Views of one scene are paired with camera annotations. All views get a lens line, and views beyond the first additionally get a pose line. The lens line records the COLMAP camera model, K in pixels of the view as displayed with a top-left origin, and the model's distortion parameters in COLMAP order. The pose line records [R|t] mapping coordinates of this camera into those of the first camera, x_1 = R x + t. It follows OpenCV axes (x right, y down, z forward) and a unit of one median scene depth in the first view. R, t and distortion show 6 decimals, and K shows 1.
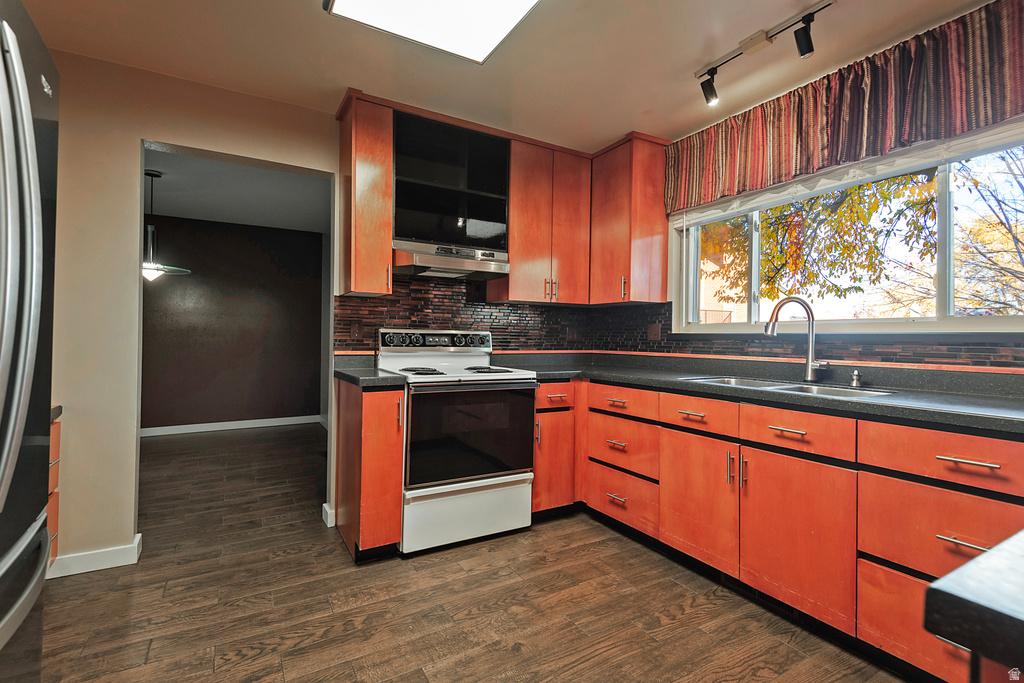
lens RADIAL K [[476.9, 0, 511.0], [0, 476.9, 334.5], [0, 0, 1]] dist [0.002795, 0.000210]
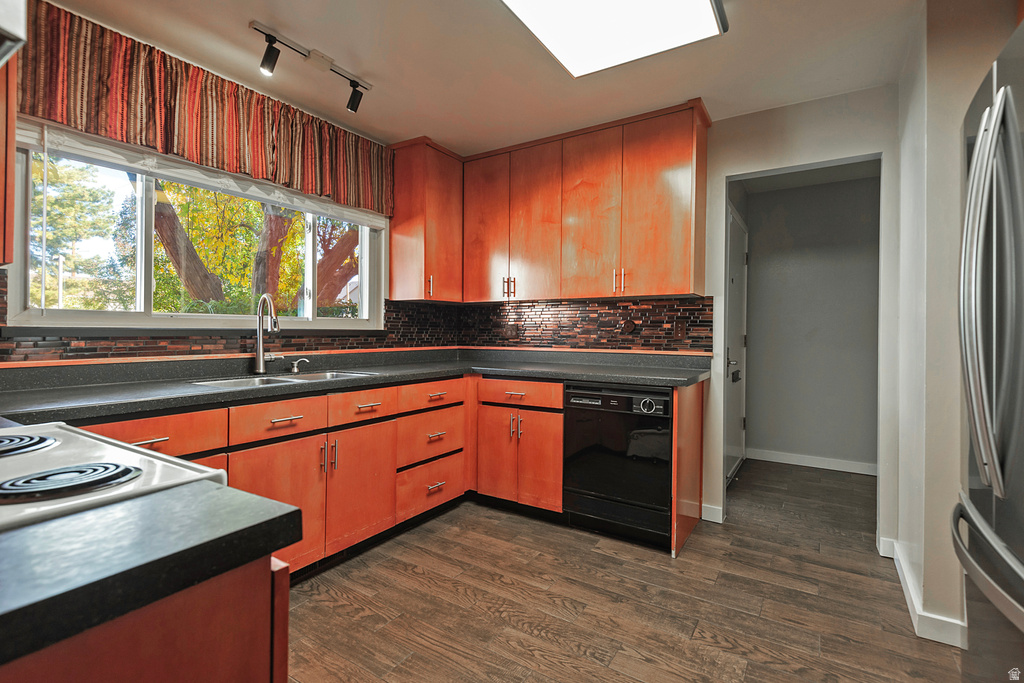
lens RADIAL K [[476.9, 0, 510.6], [0, 476.9, 335.7], [0, 0, 1]] dist [0.002795, 0.000210]
pose [[-0.463311, -0.020262, 0.885964, -0.685978], [-0.014396, 0.999779, 0.015336, -0.013654], [-0.886079, -0.005649, -0.463500, 1.158388]]
